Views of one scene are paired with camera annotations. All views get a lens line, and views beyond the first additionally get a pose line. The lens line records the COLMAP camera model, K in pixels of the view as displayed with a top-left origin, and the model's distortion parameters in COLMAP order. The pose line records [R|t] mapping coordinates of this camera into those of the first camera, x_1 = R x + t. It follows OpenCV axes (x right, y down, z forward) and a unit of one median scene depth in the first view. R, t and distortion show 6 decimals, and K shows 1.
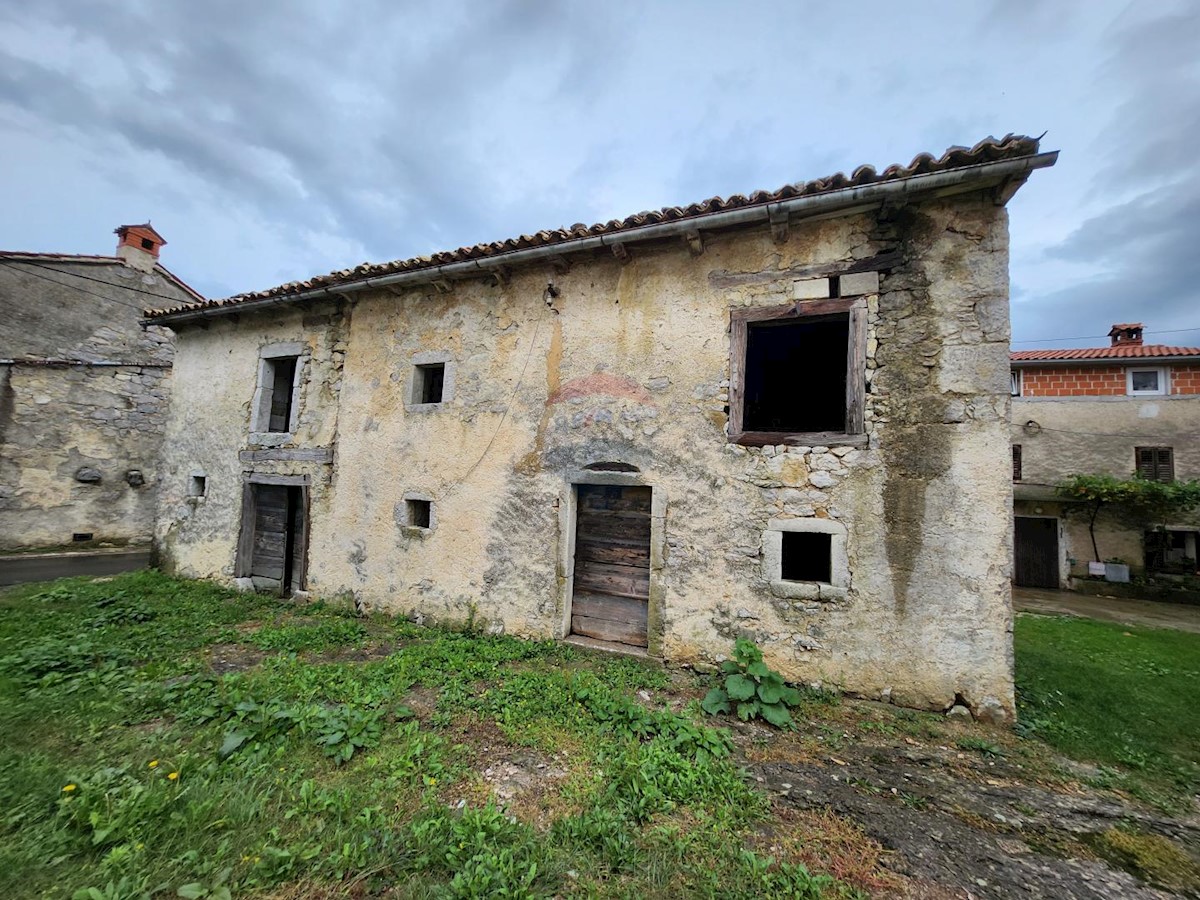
lens RADIAL K [[470.8, 0, 601.6], [0, 470.8, 457.0], [0, 0, 1]] dist [-0.000708, -0.000253]
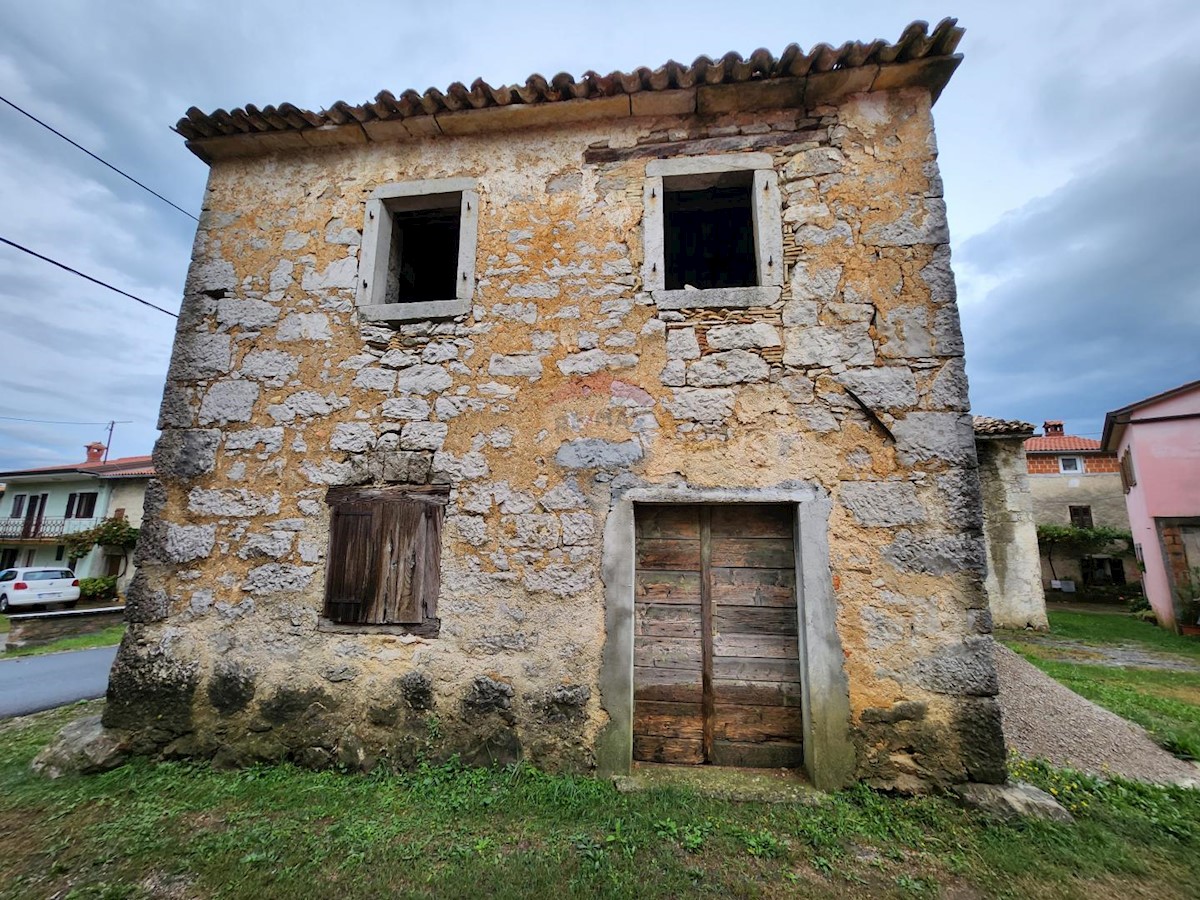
lens RADIAL K [[470.8, 0, 601.6], [0, 470.8, 457.0], [0, 0, 1]] dist [-0.000708, -0.000253]
pose [[0.996827, -0.018912, 0.077314, -1.344535], [0.026034, 0.995402, -0.092176, -0.189838], [-0.075216, 0.093897, 0.992737, -1.143401]]
